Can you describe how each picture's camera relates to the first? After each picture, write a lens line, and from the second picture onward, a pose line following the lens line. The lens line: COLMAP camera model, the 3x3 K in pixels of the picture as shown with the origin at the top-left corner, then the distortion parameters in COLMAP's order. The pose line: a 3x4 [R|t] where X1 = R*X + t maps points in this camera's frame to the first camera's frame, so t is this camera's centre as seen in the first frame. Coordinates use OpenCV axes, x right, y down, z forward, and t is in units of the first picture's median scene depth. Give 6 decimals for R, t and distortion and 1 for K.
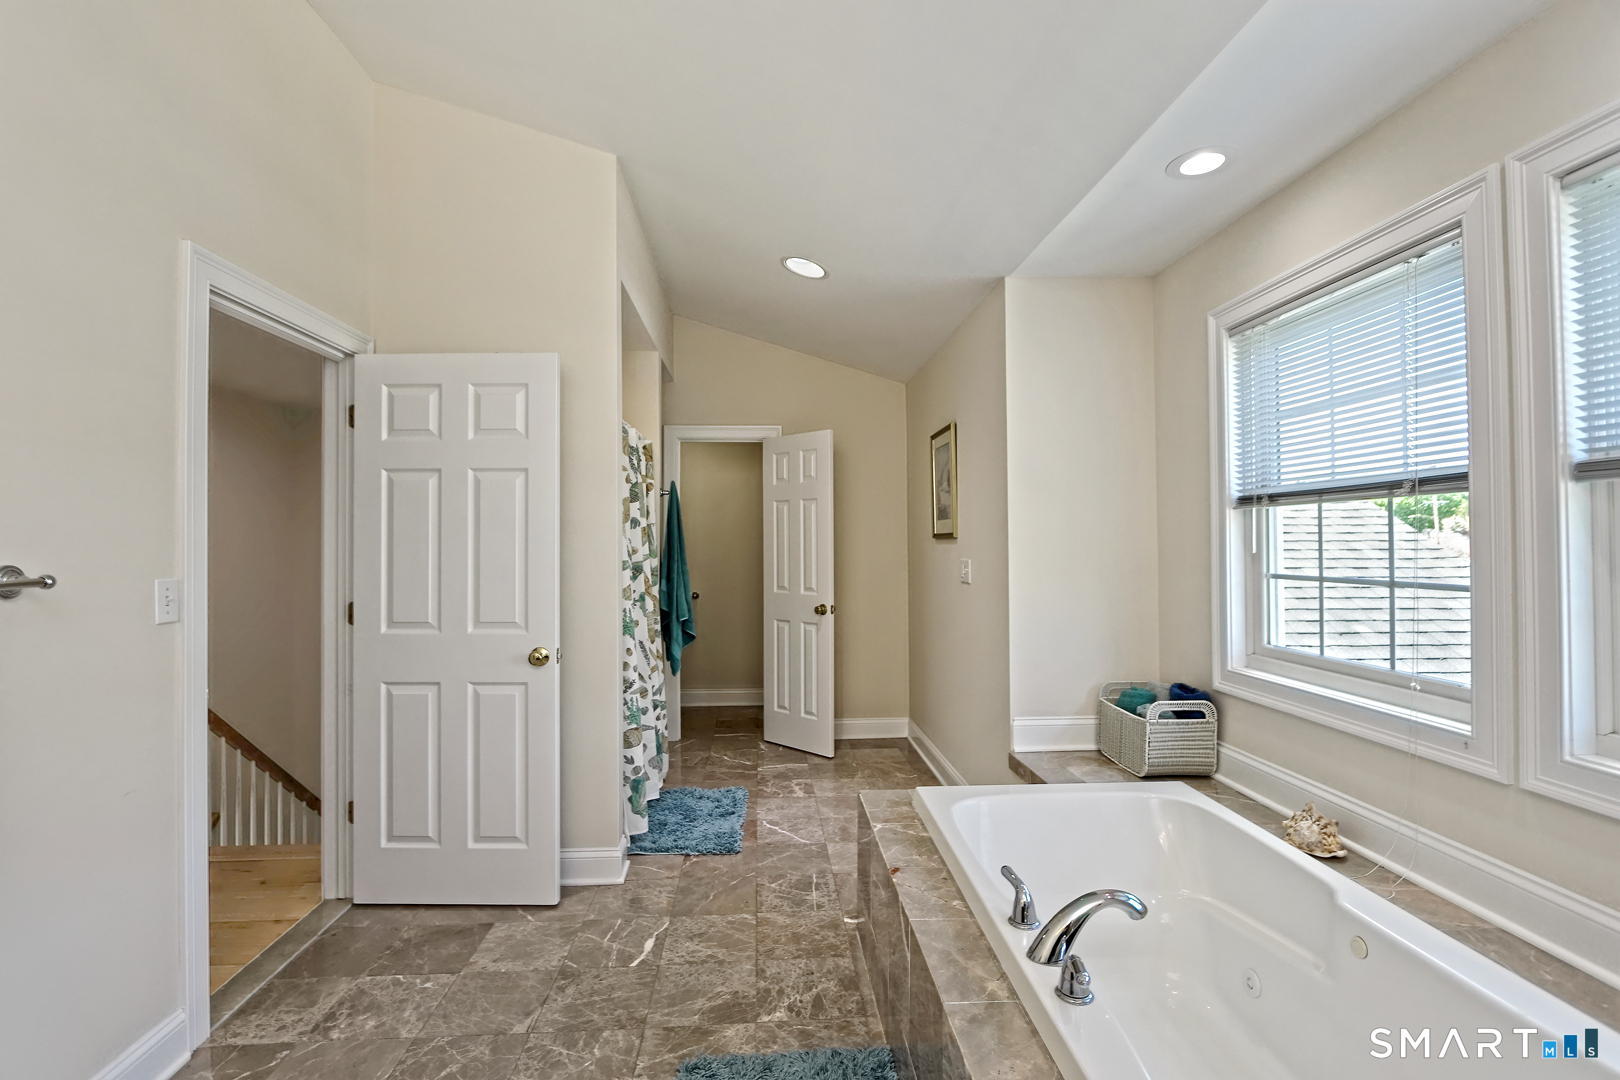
lens RADIAL K [[770.6, 0, 814.5], [0, 770.6, 536.1], [0, 0, 1]] dist [-0.005672, -0.000013]
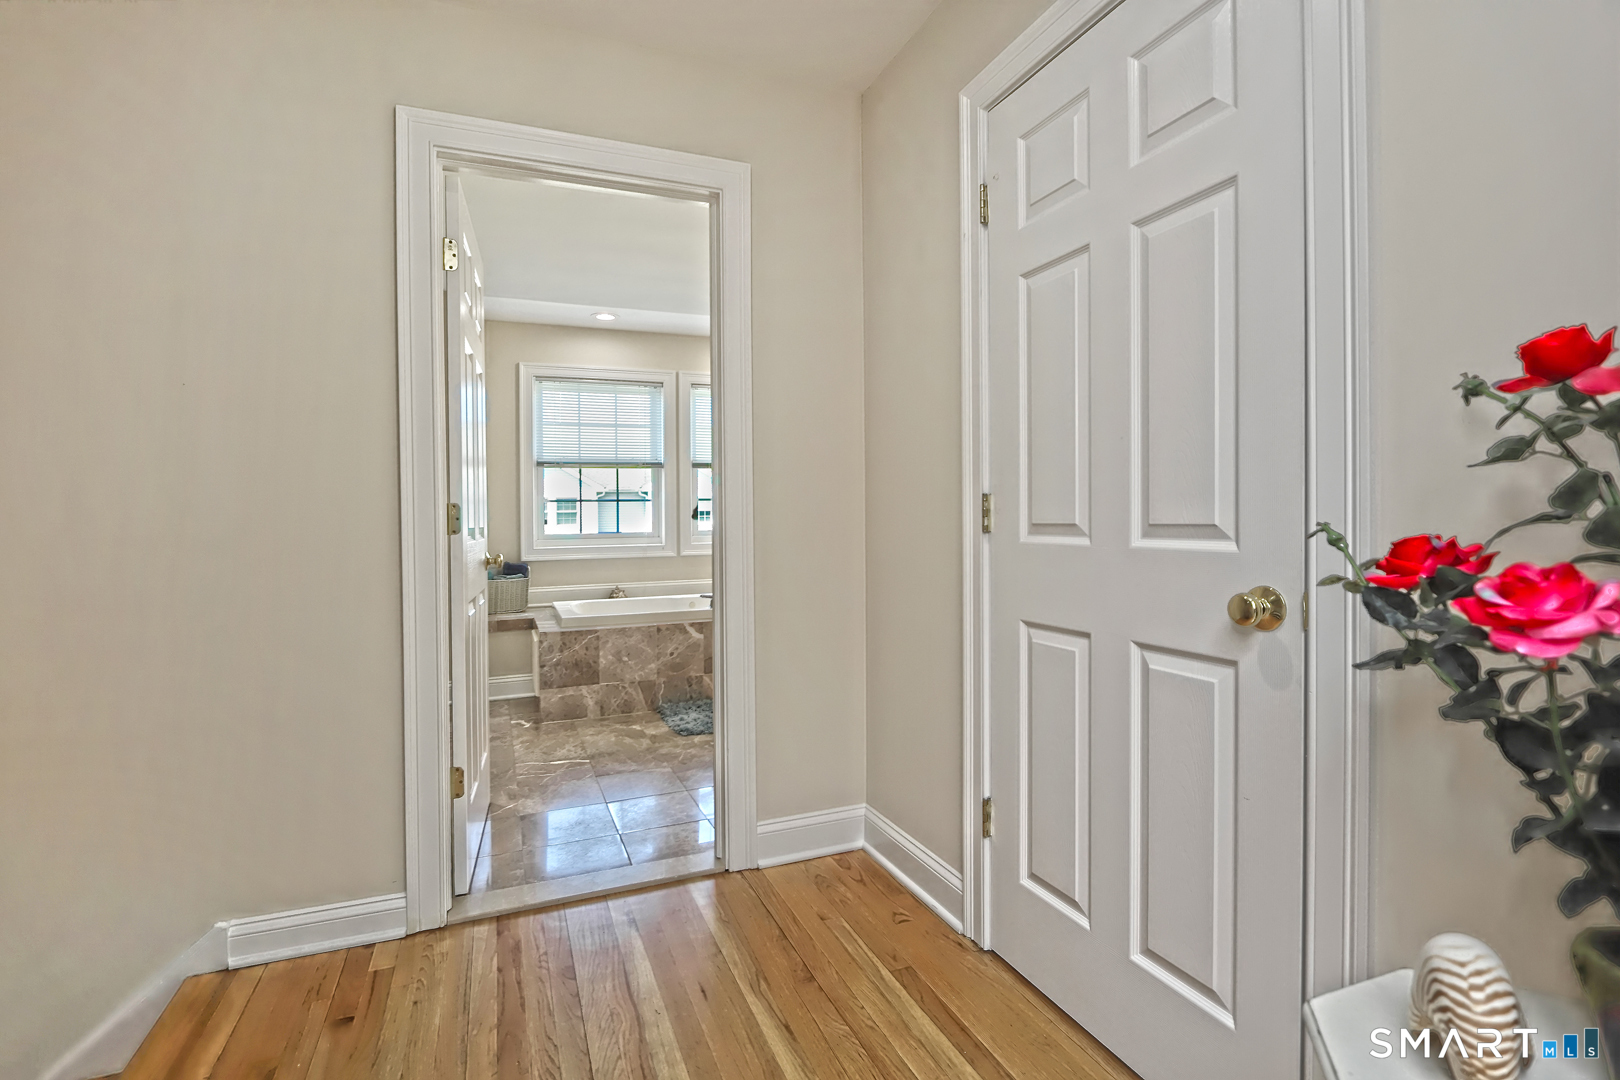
lens RADIAL K [[787.5, 0, 811.5], [0, 787.5, 522.7], [0, 0, 1]] dist [0.000065, 0.000032]
pose [[-0.338989, 0.002814, 0.940786, -1.660247], [0.006316, 0.999980, -0.000715, 0.118166], [-0.940769, 0.005700, -0.339000, 1.051853]]
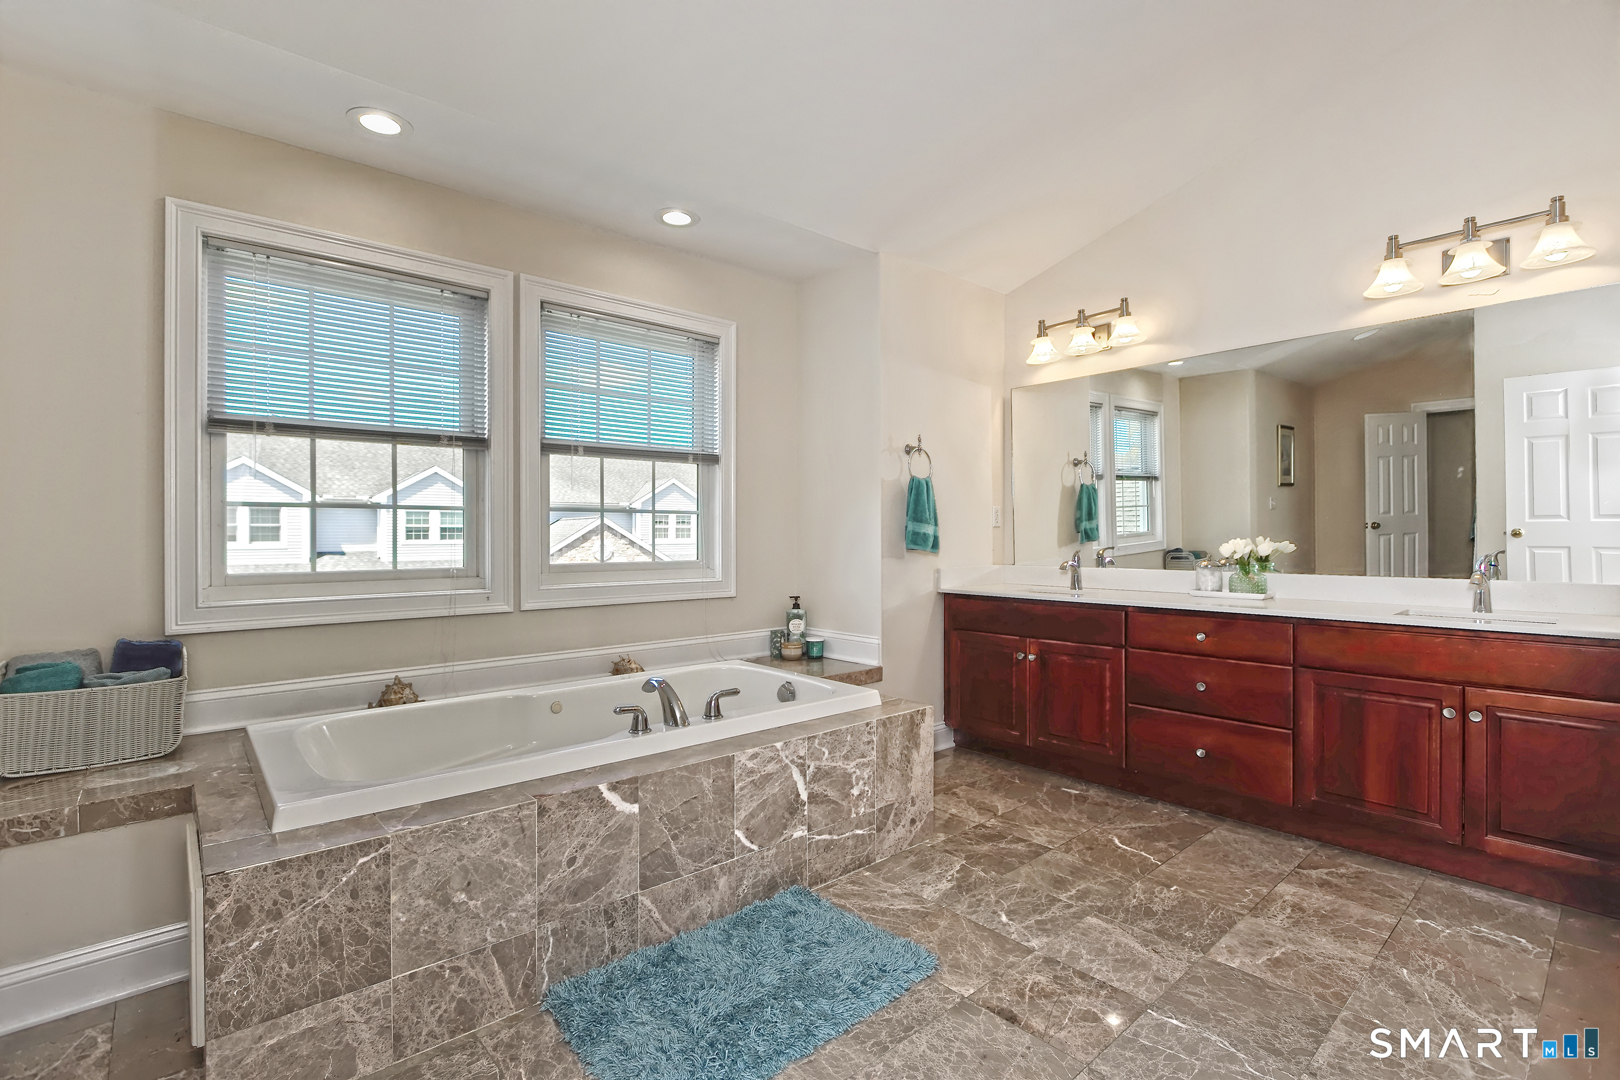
lens RADIAL K [[770.6, 0, 814.5], [0, 770.6, 536.1], [0, 0, 1]] dist [-0.005672, -0.000013]
pose [[-0.620157, 0.003556, 0.784470, -0.646297], [0.000340, 0.999991, -0.004265, 0.098149], [-0.784478, -0.002378, -0.620152, 1.028489]]
